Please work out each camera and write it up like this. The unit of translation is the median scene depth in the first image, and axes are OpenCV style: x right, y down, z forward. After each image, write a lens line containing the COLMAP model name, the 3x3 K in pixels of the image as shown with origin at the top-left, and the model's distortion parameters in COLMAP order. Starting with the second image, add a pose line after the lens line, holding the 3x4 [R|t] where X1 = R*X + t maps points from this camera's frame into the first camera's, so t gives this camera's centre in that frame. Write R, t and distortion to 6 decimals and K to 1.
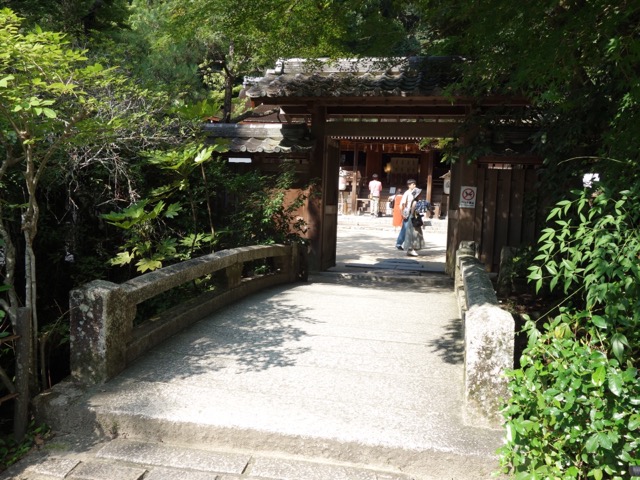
lens RADIAL K [[572.1, 0, 320.0], [0, 572.1, 240.0], [0, 0, 1]] dist [0.001555, 0.002004]
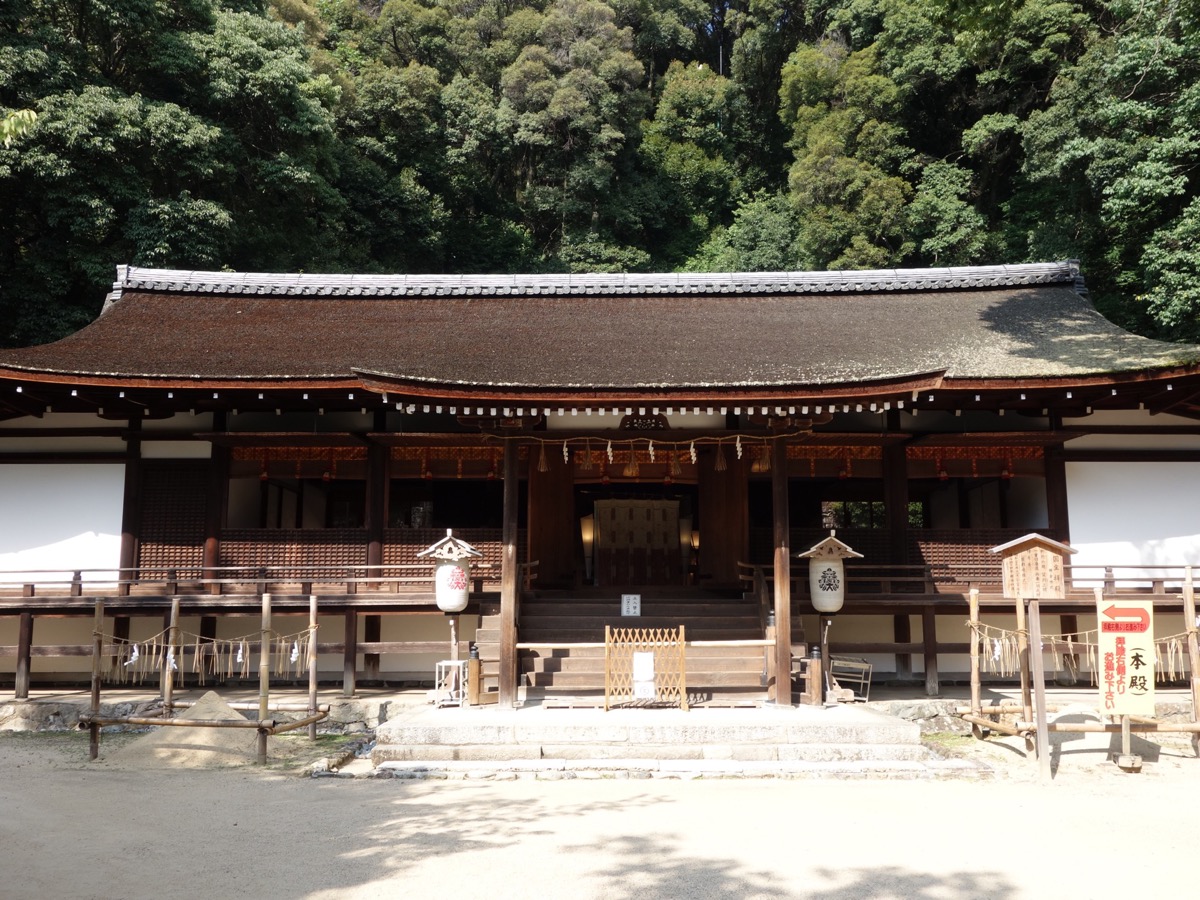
lens RADIAL K [[1072.6, 0, 600.0], [0, 1072.6, 450.0], [0, 0, 1]] dist [0.001555, 0.002004]
pose [[0.970399, -0.000513, 0.241505, -0.016964], [0.054281, 0.974875, -0.216036, -0.048689], [-0.235326, 0.222750, 0.946046, 0.493900]]
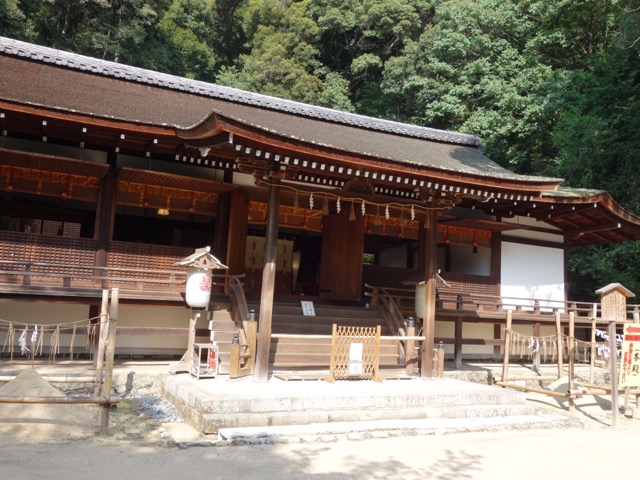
lens RADIAL K [[572.1, 0, 320.0], [0, 572.1, 240.0], [0, 0, 1]] dist [0.001555, 0.002004]
pose [[0.769326, 0.082503, 0.633506, -0.145614], [0.028367, 0.986237, -0.162889, -0.069336], [-0.638226, 0.143285, 0.756398, 0.686093]]
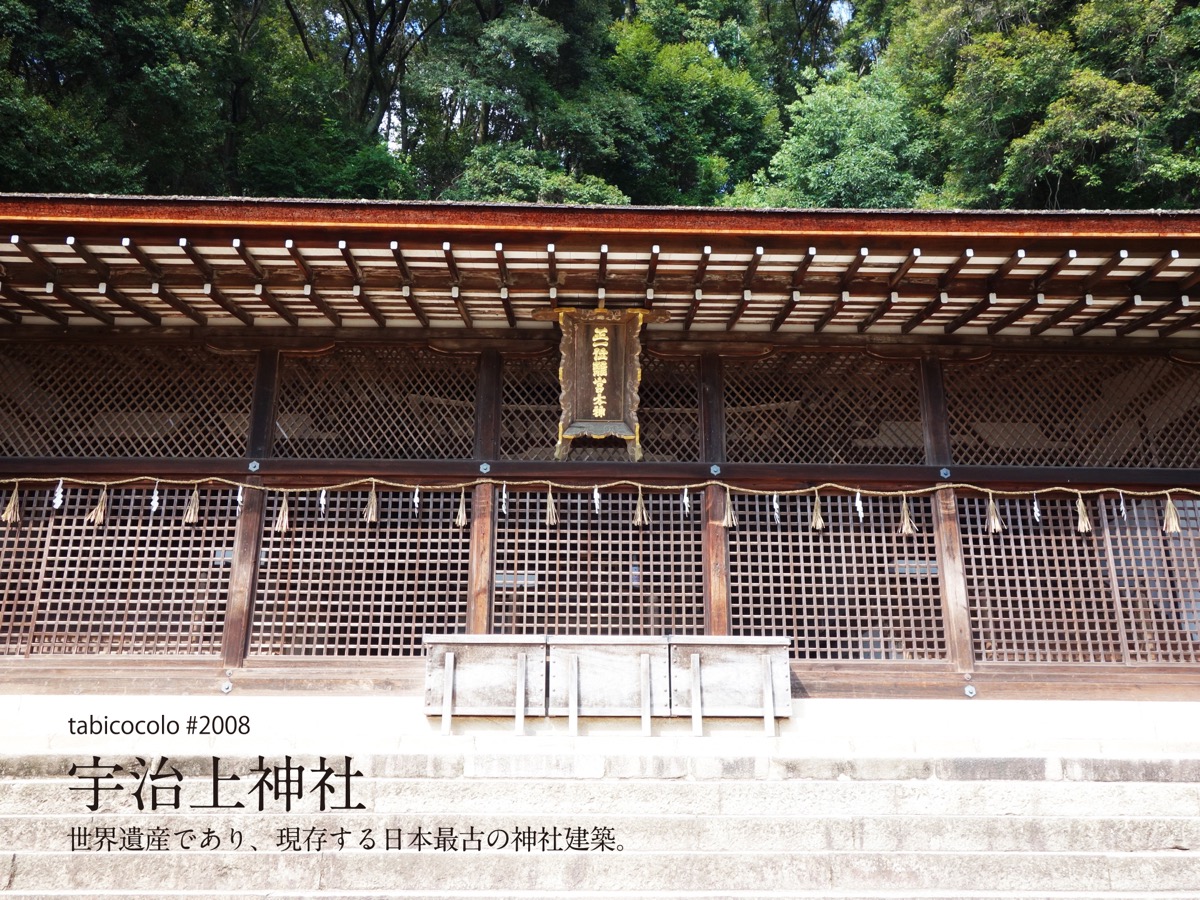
lens RADIAL K [[1072.6, 0, 600.0], [0, 1072.6, 450.0], [0, 0, 1]] dist [0.001555, 0.002004]
pose [[0.959190, 0.060154, 0.276289, 0.234901], [0.056198, 0.917060, -0.394769, -0.165614], [-0.277120, 0.394185, 0.876255, 1.410380]]
